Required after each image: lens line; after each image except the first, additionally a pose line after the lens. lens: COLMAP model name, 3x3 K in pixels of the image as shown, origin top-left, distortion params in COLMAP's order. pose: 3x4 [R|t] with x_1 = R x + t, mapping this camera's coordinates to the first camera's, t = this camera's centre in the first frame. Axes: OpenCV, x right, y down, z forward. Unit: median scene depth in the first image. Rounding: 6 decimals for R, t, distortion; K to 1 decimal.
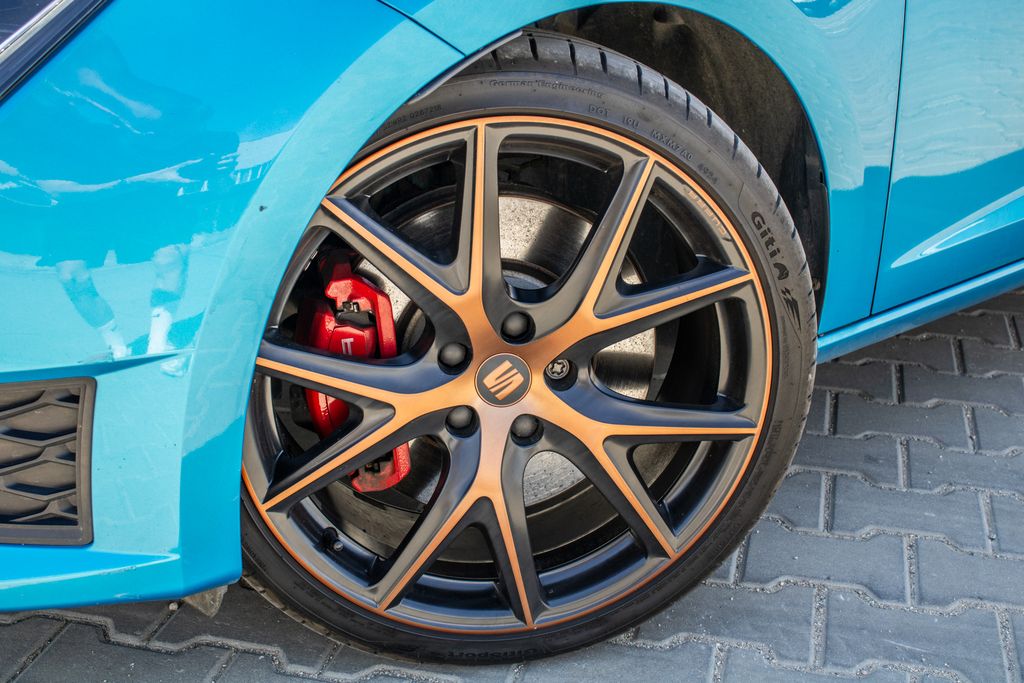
lens RADIAL K [[1330.6, 0, 512.0], [0, 1330.6, 341.5], [0, 0, 1]] dist [-0.064689, 0.015719]
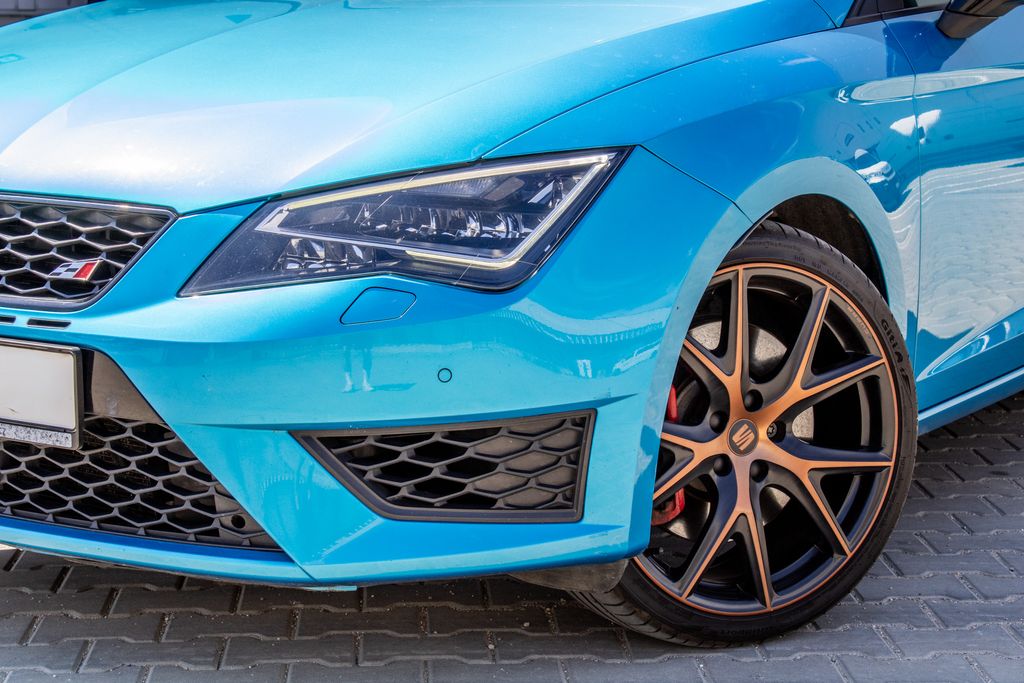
lens RADIAL K [[2181.8, 0, 512.0], [0, 2181.8, 341.5], [0, 0, 1]] dist [0.038639, -0.029345]
pose [[0.951416, -0.049848, 0.303847, -1.016290], [0.116667, 0.971590, -0.205916, 0.407488], [-0.284950, 0.231361, 0.930202, -1.286478]]
